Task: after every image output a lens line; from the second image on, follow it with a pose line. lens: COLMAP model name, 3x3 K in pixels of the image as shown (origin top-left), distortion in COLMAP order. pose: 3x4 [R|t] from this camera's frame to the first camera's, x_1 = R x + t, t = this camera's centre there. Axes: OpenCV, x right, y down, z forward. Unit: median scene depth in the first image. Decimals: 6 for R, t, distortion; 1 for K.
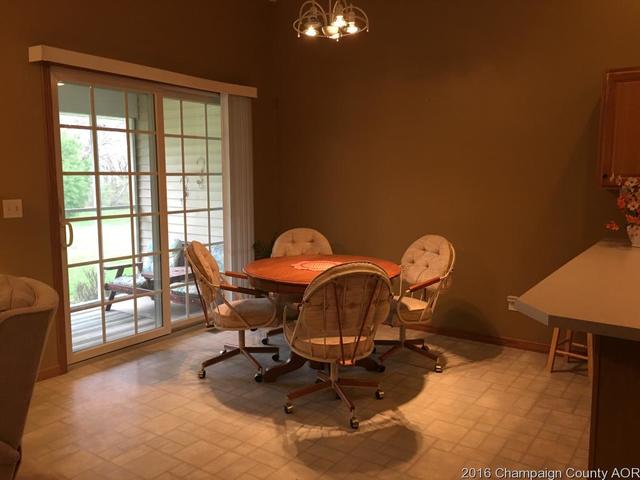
lens RADIAL K [[540.5, 0, 321.1], [0, 540.5, 237.5], [0, 0, 1]] dist [0.068871, -0.073288]
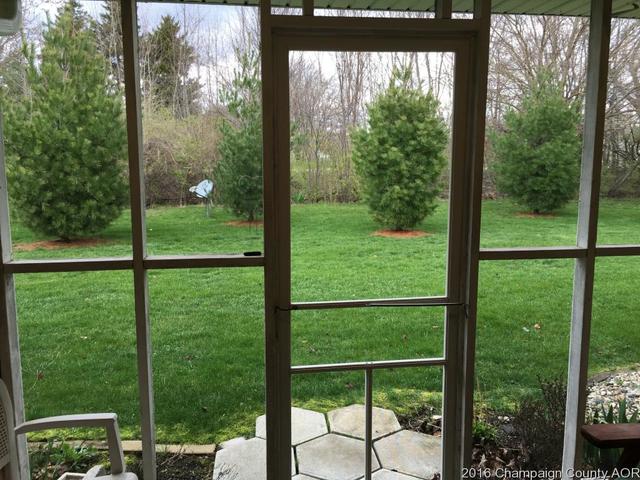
lens RADIAL K [[540.5, 0, 322.3], [0, 540.5, 233.3], [0, 0, 1]] dist [0.068871, -0.073288]
pose [[0.664714, 0.095285, -0.740997, -0.096356], [-0.075455, 0.995324, 0.060302, -0.026258], [0.743278, 0.015828, 0.668795, 0.228938]]
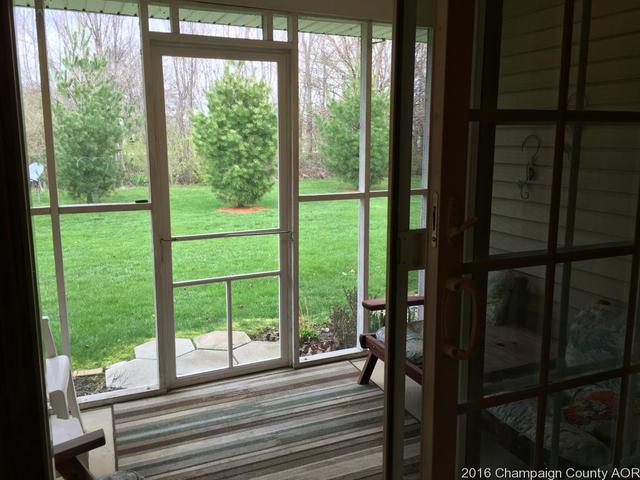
lens RADIAL K [[540.5, 0, 313.2], [0, 540.5, 234.8], [0, 0, 1]] dist [0.068871, -0.073288]
pose [[0.844896, 0.082082, -0.528596, -0.054278], [-0.050593, 0.995989, 0.073793, -0.016862], [0.532533, -0.035604, 0.845660, 0.175558]]
